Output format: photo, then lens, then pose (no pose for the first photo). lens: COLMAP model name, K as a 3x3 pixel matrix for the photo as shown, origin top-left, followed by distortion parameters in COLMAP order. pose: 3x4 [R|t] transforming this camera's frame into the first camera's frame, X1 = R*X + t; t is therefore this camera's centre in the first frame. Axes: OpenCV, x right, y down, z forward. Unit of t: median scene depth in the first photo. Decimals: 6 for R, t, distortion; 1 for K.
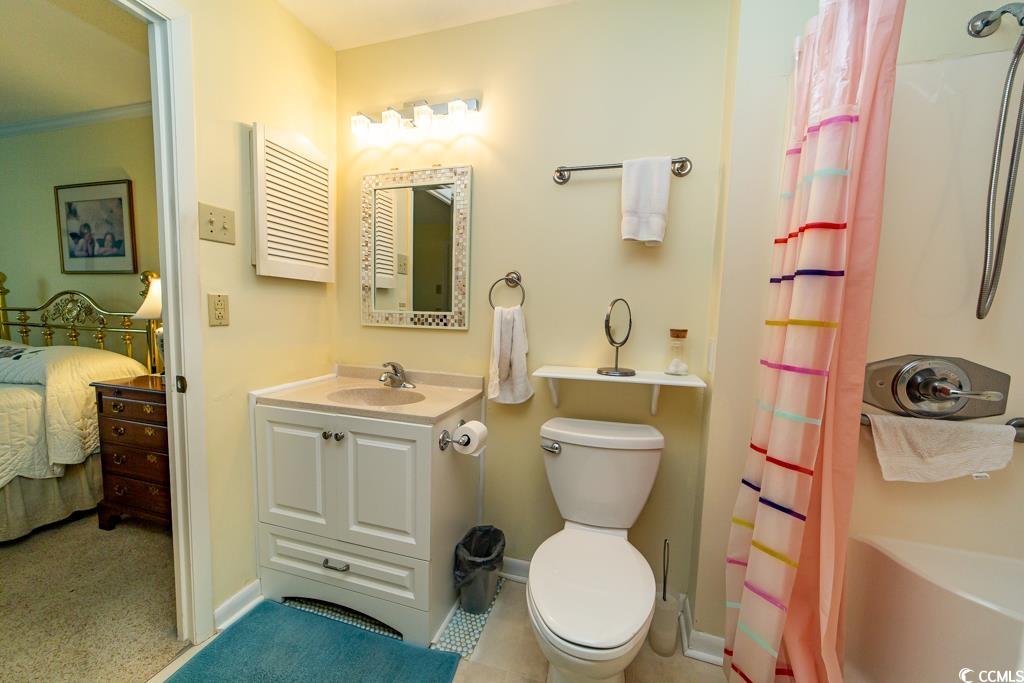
lens RADIAL K [[393.3, 0, 510.3], [0, 393.3, 343.7], [0, 0, 1]] dist [-0.019704, 0.009482]
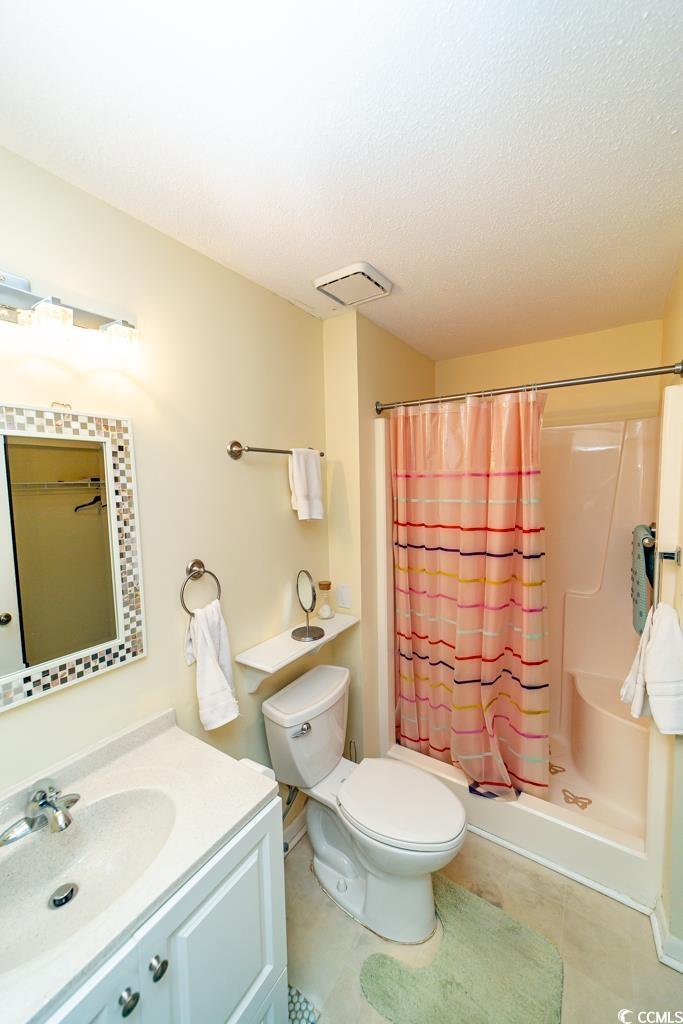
lens RADIAL K [[393.3, 0, 341.5], [0, 393.3, 512.0], [0, 0, 1]] dist [-0.019704, 0.009482]
pose [[0.300999, -0.103156, 0.948029, -0.666975], [0.094135, 0.992491, 0.078106, -0.325170], [-0.948967, 0.065732, 0.308449, 0.481790]]
